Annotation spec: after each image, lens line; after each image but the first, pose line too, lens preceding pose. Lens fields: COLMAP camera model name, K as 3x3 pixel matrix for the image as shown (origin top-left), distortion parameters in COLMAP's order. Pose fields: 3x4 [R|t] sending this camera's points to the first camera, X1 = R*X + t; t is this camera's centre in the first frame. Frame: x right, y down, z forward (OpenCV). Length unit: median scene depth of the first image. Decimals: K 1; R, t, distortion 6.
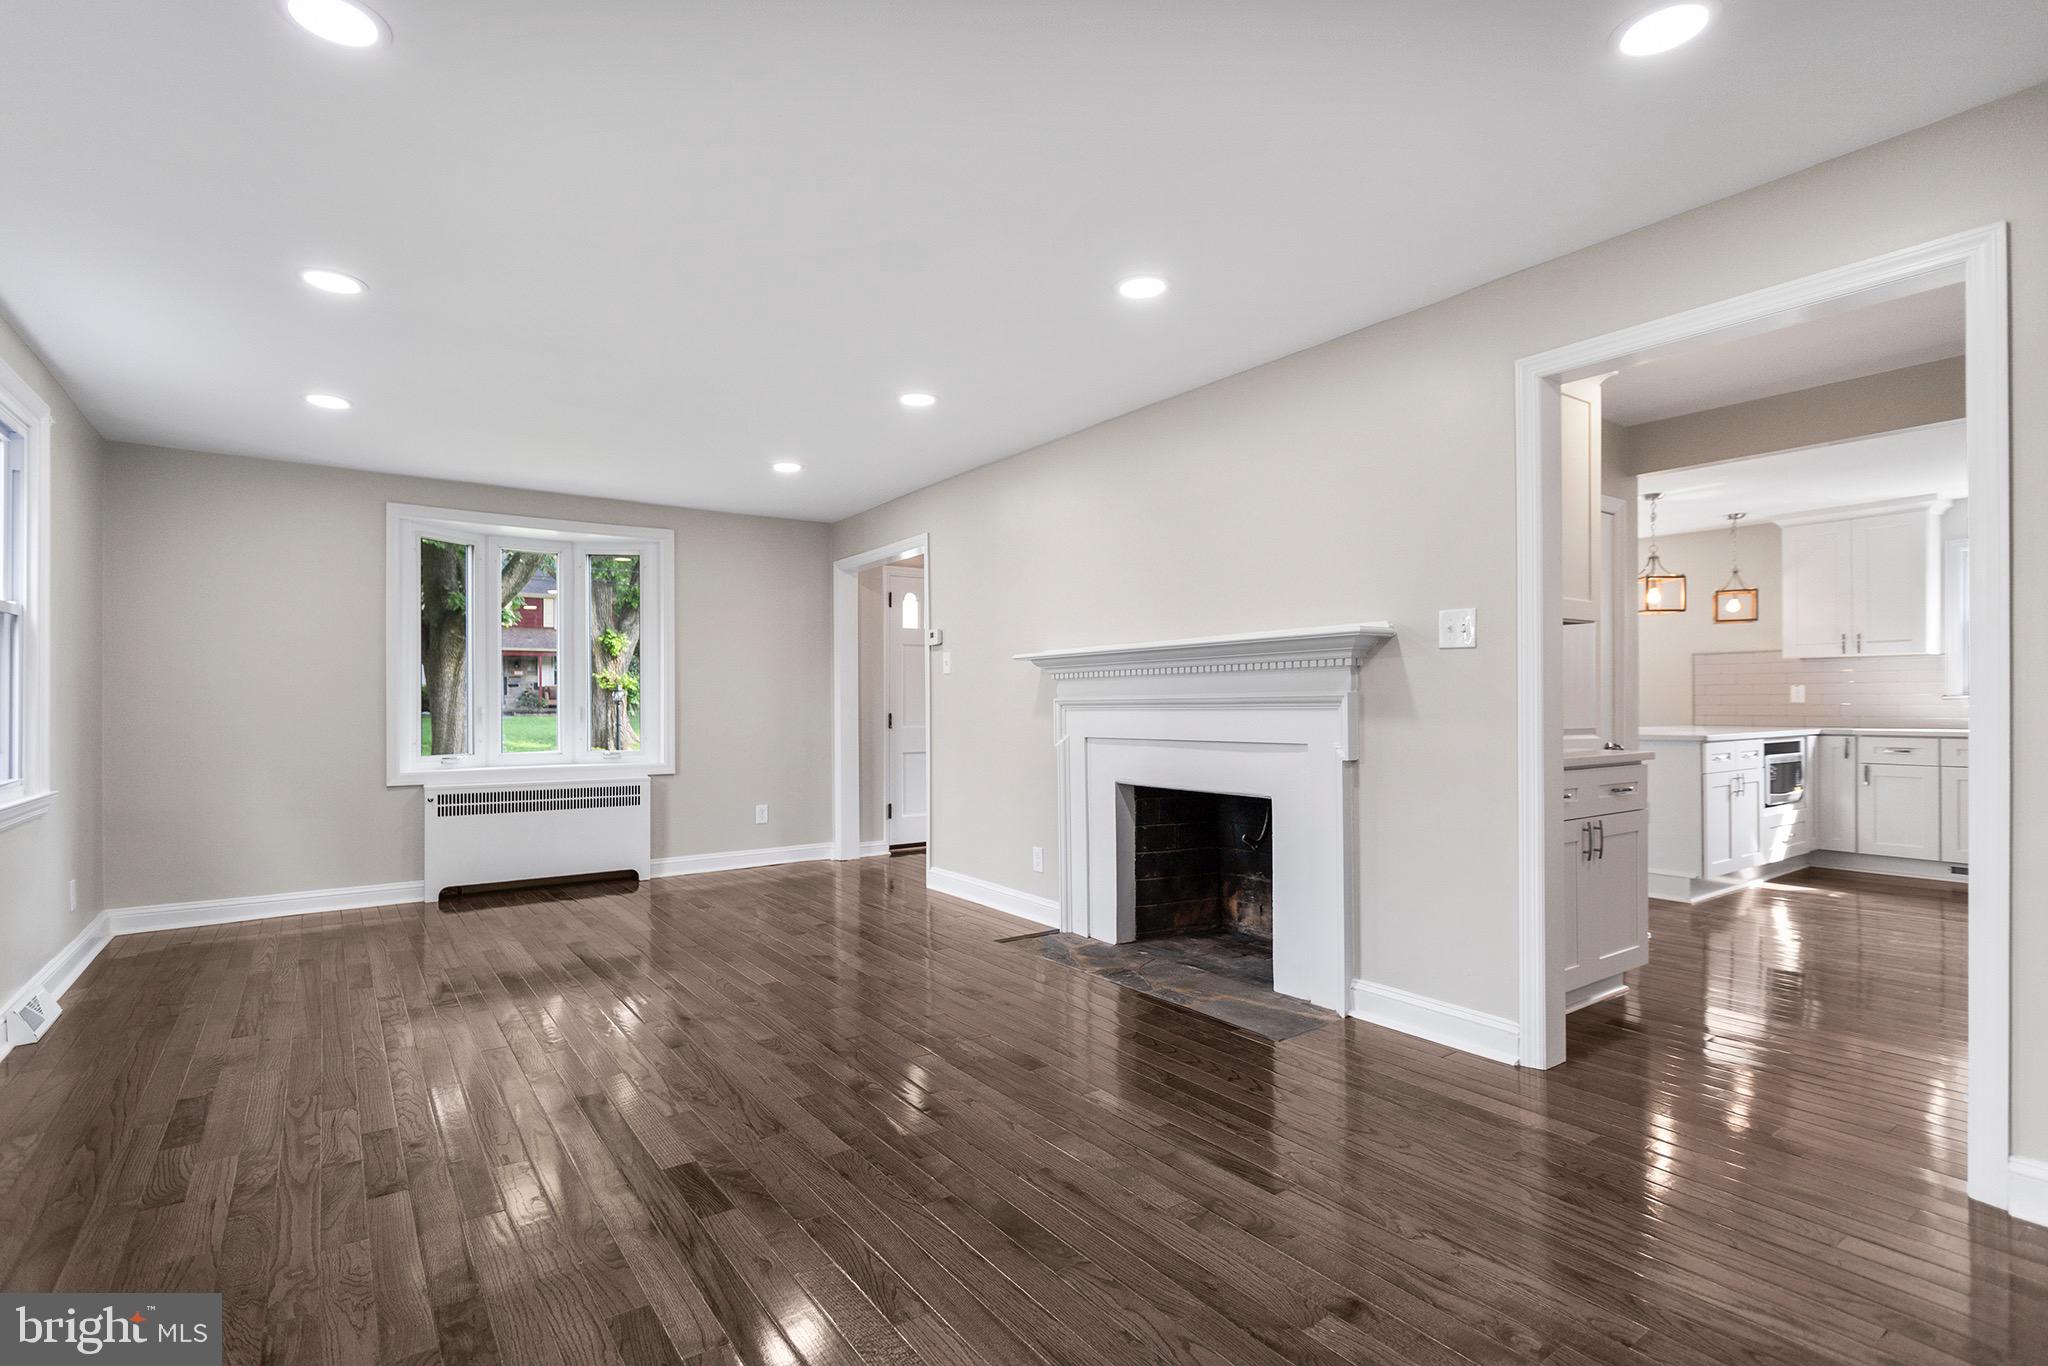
lens RADIAL K [[1003.7, 0, 1030.0], [0, 1003.7, 705.6], [0, 0, 1]] dist [0.001602, -0.000011]
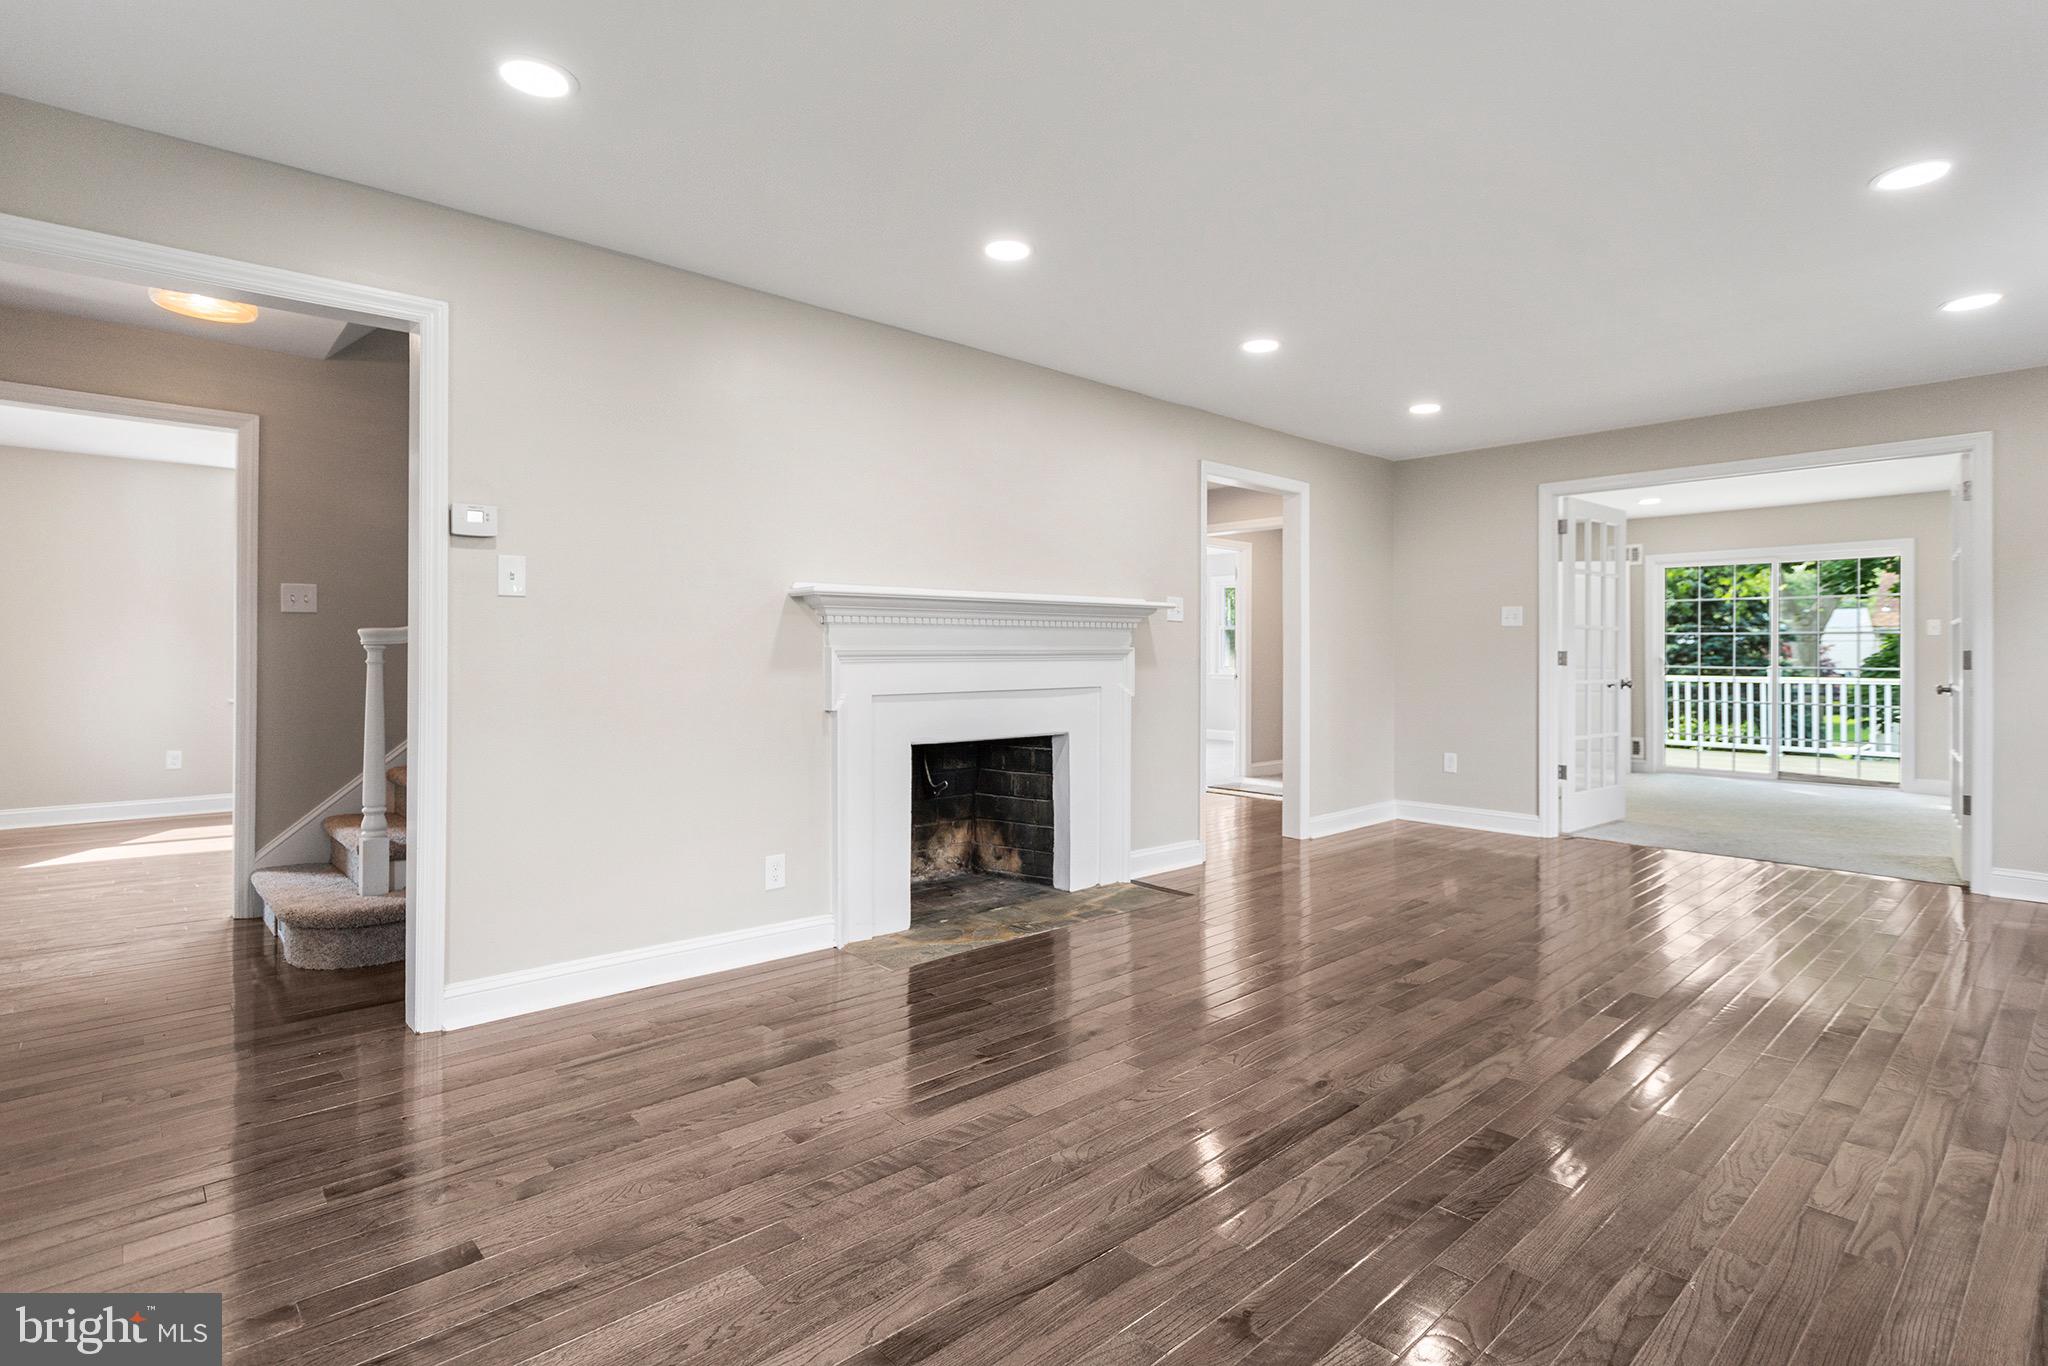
lens RADIAL K [[1029.6, 0, 1024.2], [0, 1029.6, 646.0], [0, 0, 1]] dist [0.002684, 0.000176]
pose [[-0.129819, 0.015536, 0.991416, -0.881900], [0.004510, 0.999876, -0.015078, 0.005093], [-0.991527, 0.002514, -0.129873, 1.089929]]
